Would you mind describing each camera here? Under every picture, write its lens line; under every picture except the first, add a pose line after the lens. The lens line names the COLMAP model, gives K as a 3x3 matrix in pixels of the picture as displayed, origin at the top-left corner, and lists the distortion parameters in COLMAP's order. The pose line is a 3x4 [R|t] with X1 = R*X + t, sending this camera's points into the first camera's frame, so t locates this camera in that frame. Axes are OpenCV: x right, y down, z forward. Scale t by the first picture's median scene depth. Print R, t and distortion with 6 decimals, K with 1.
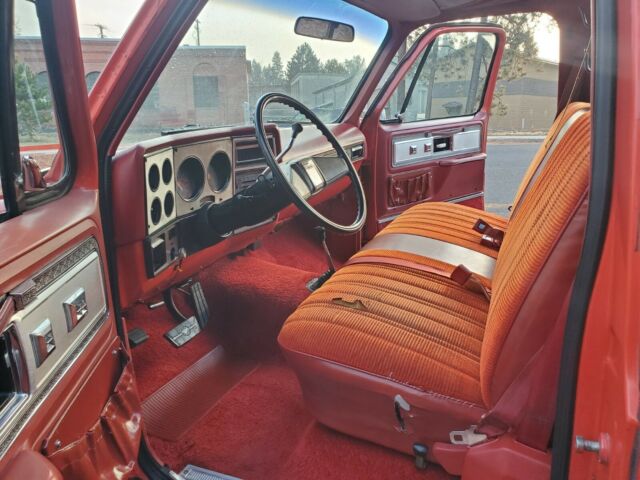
lens RADIAL K [[491.3, 0, 320.0], [0, 491.3, 240.0], [0, 0, 1]] dist [0.003668, 0.038932]
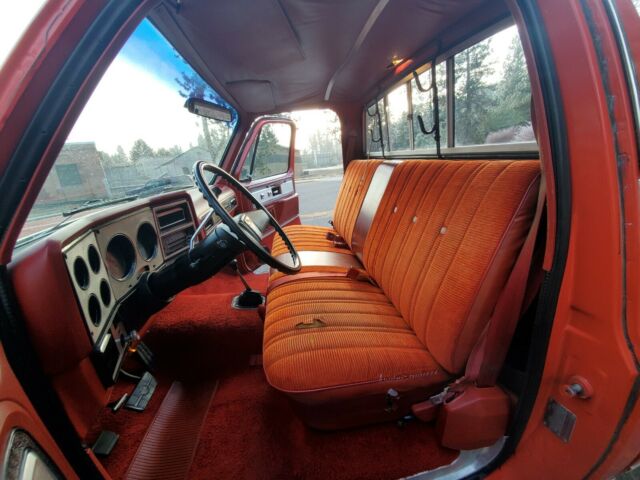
lens RADIAL K [[245.9, 0, 320.7], [0, 245.9, 243.5], [0, 0, 1]] dist [0.002073, -0.013261]
pose [[0.838119, -0.221759, 0.498377, -0.150261], [0.209979, 0.974391, 0.080446, -0.095007], [-0.503454, 0.037225, 0.863220, 0.346775]]
